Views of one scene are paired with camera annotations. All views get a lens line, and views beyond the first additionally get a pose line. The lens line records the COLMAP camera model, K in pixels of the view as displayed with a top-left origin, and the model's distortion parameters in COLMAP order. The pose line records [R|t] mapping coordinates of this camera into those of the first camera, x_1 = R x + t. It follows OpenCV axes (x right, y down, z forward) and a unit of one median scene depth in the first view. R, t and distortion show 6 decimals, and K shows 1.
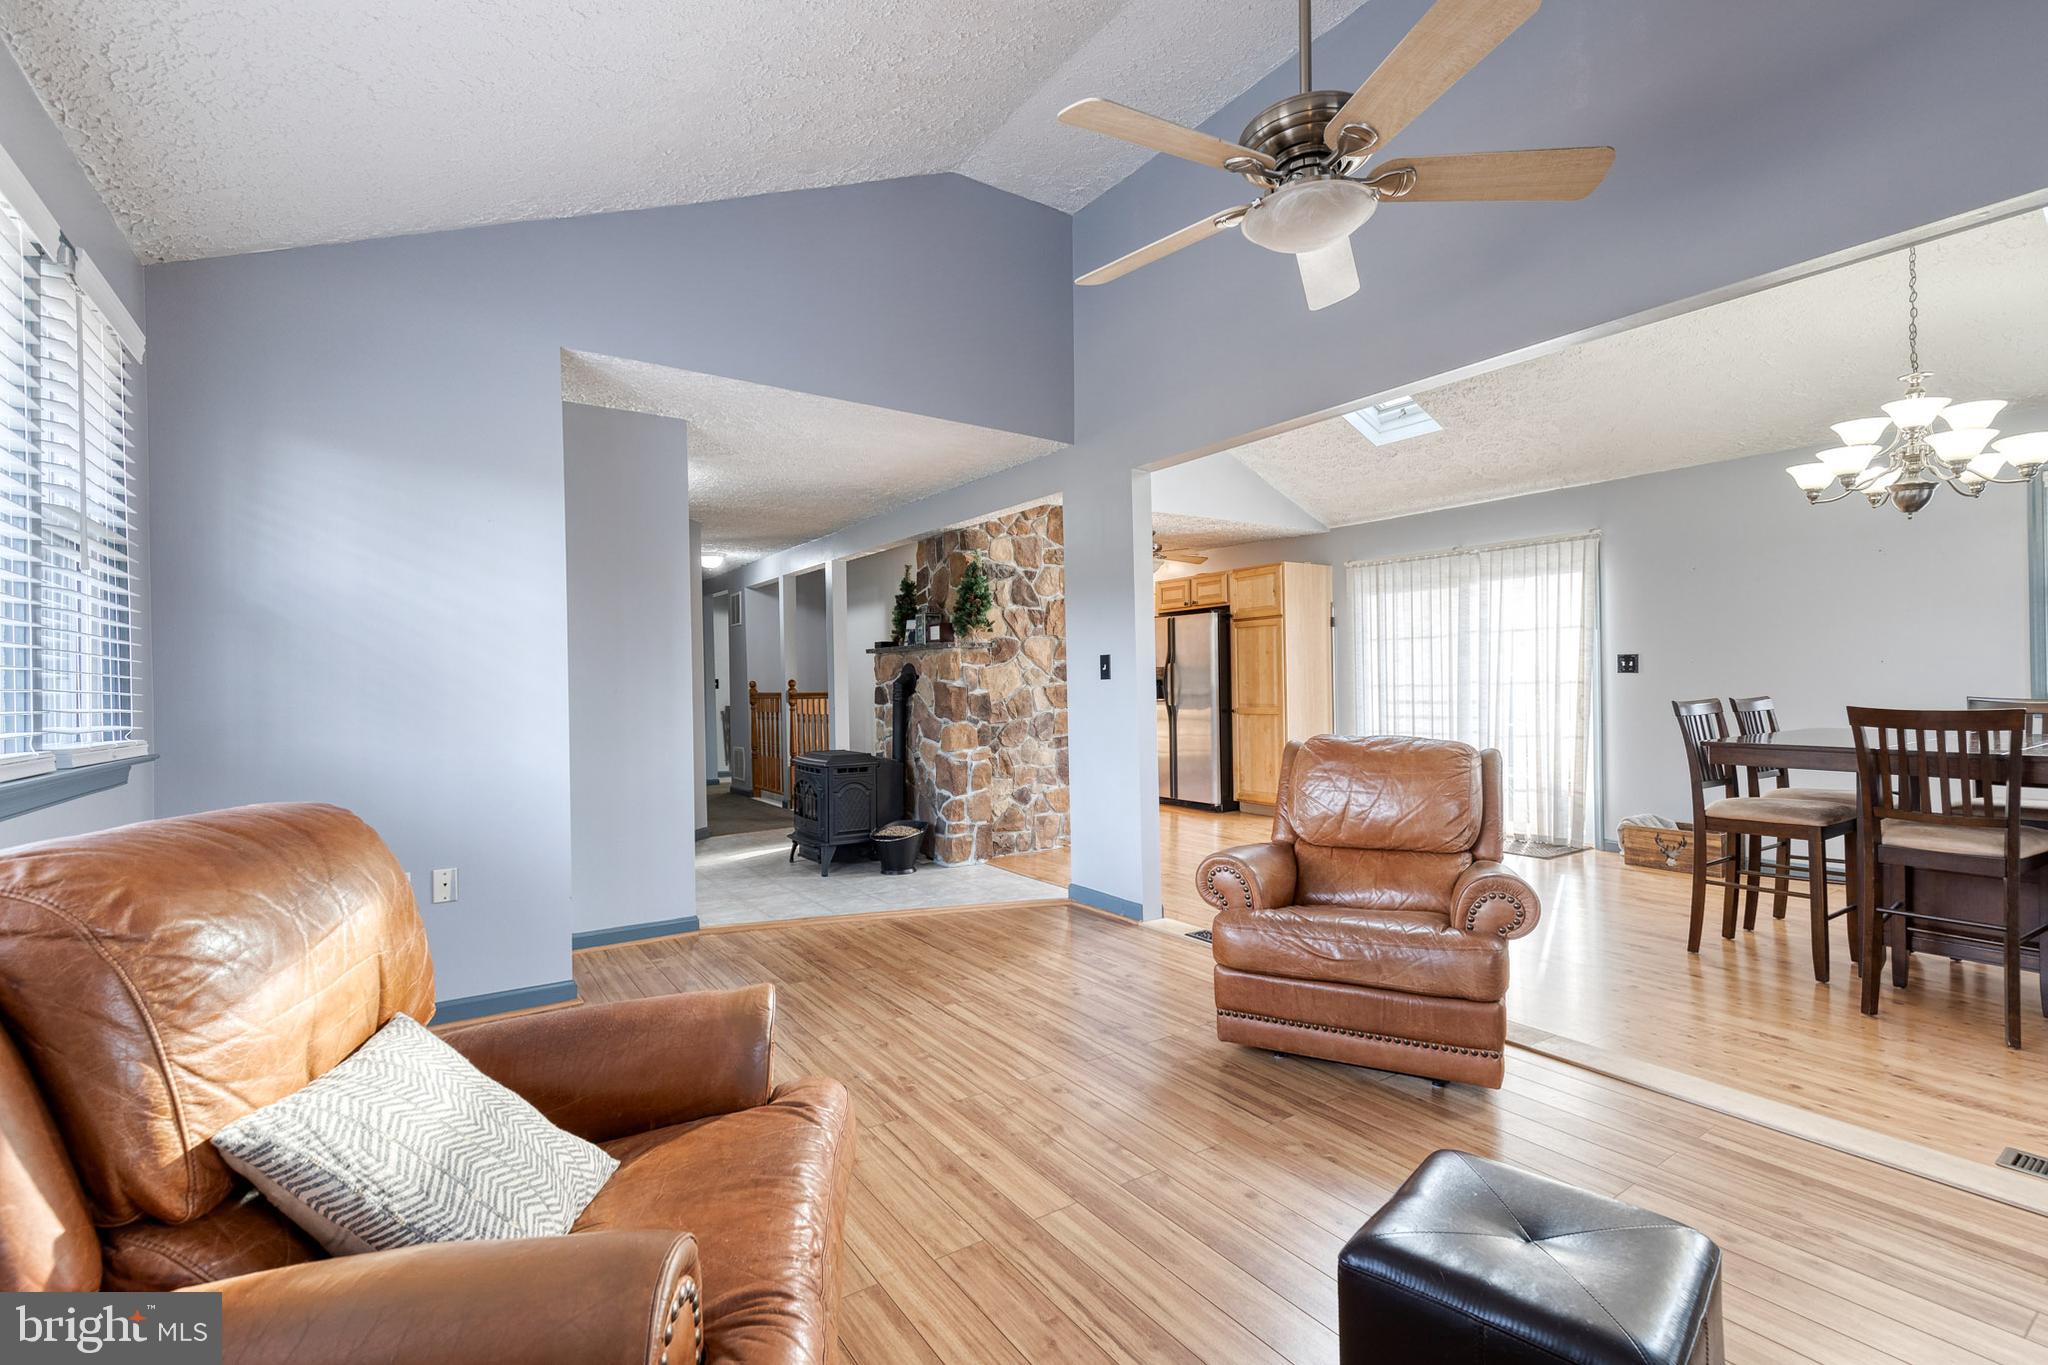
lens RADIAL K [[919.3, 0, 1038.5], [0, 919.3, 679.4], [0, 0, 1]] dist [0.008559, 0.000547]
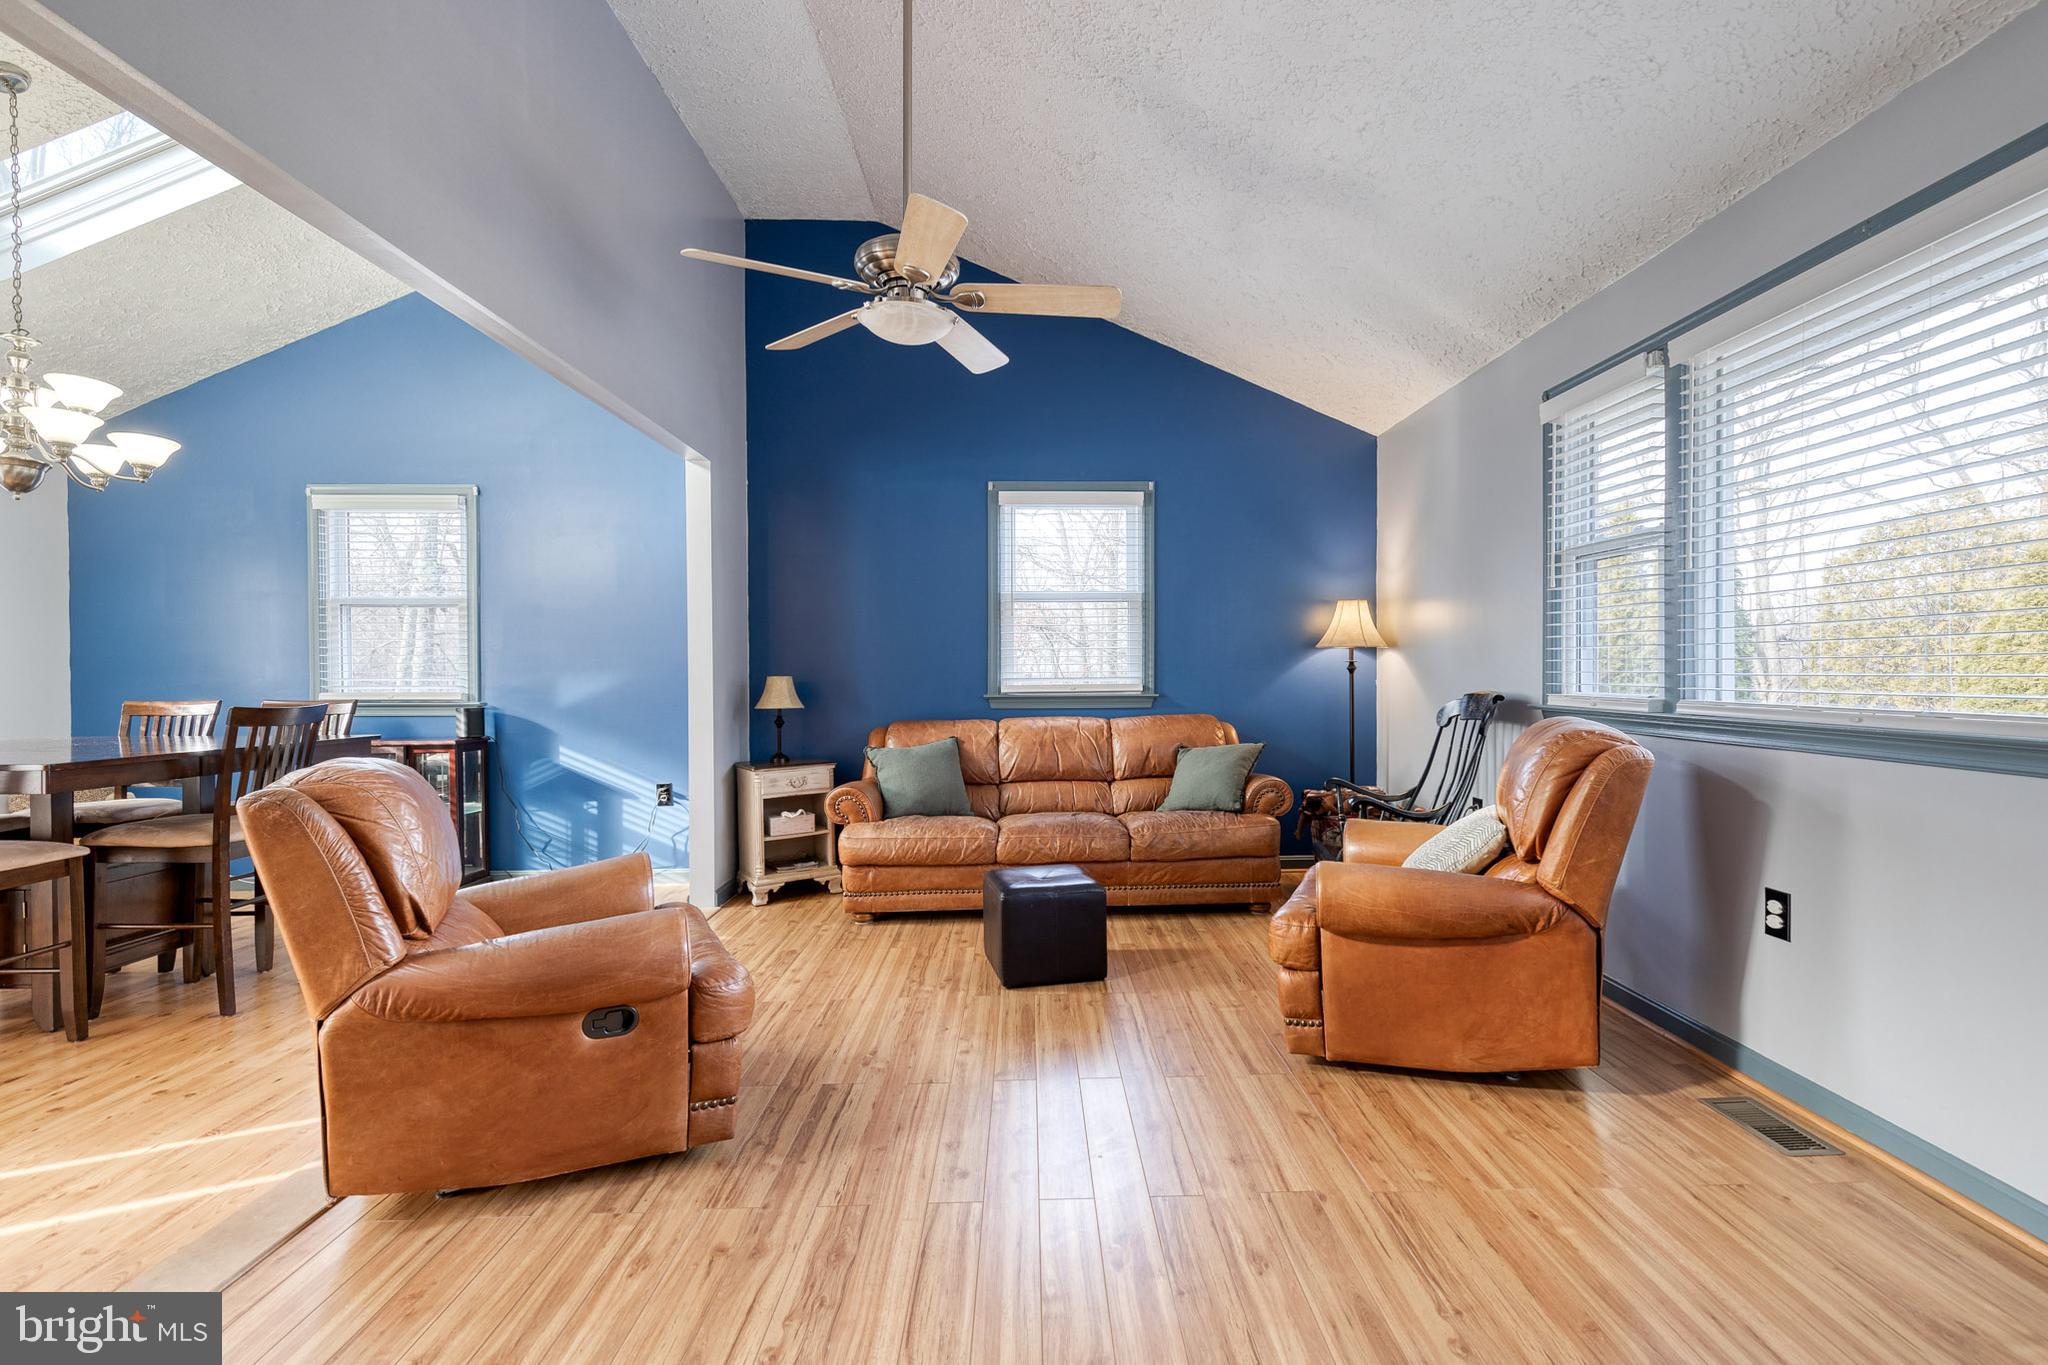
lens RADIAL K [[919.3, 0, 1018.4], [0, 919.3, 676.3], [0, 0, 1]] dist [0.008559, 0.000547]
pose [[-0.813645, 0.003502, 0.581351, -0.203078], [0.005547, 0.999983, 0.001741, 0.000461], [-0.581335, 0.004641, -0.813651, 0.668020]]
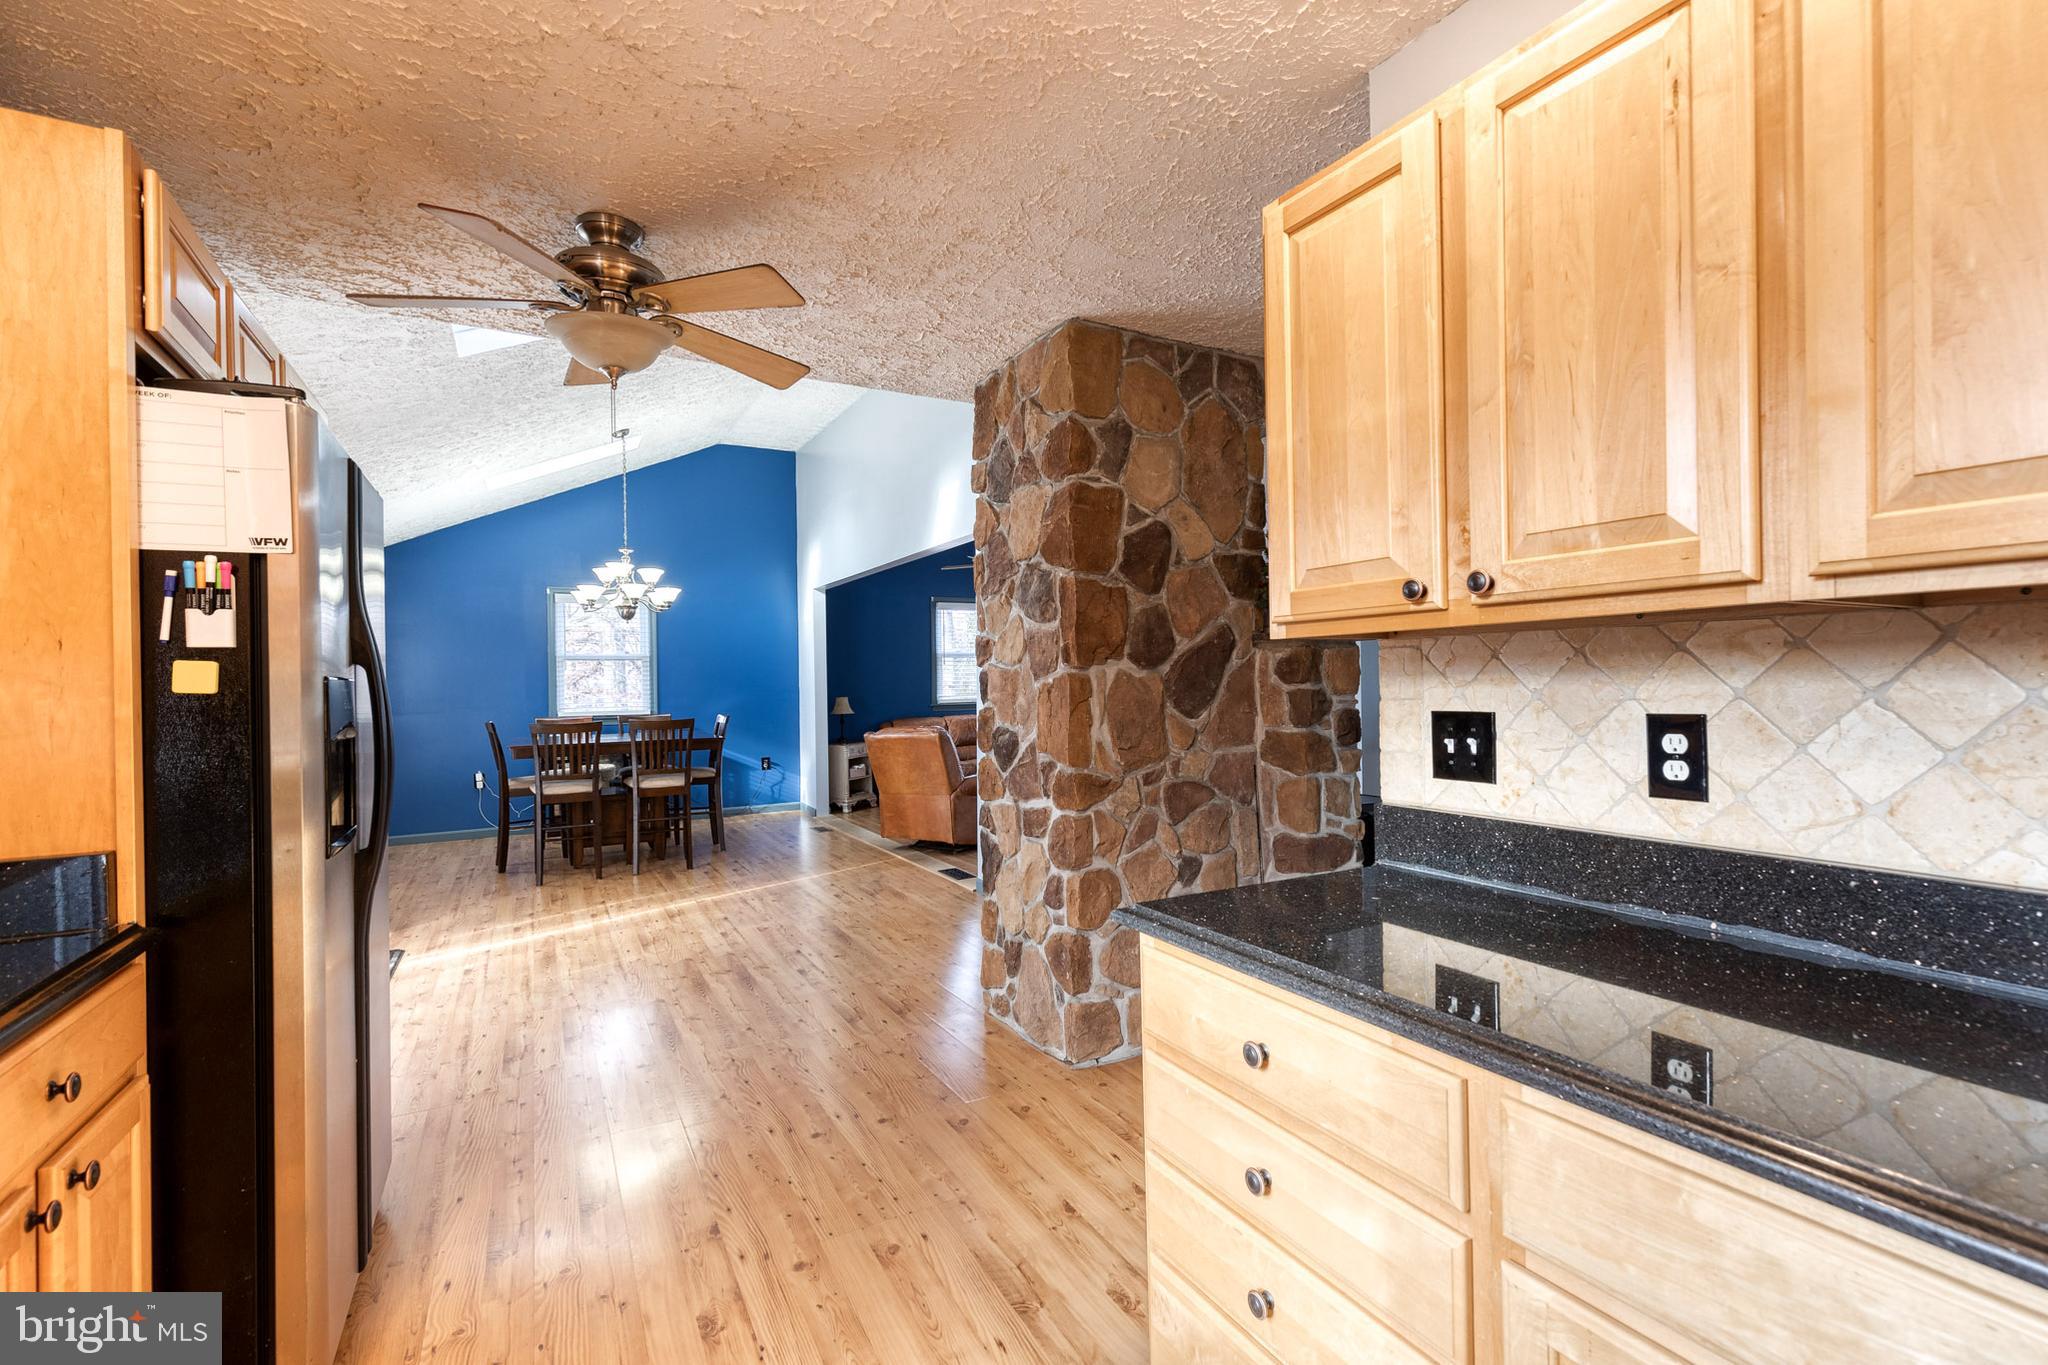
lens RADIAL K [[919.3, 0, 1033.5], [0, 919.3, 679.8], [0, 0, 1]] dist [0.008559, 0.000547]
pose [[-0.994616, 0.027050, 0.100034, -0.050999], [0.026612, 0.999630, -0.005707, -0.009897], [-0.100151, -0.003015, -0.994968, 1.579660]]
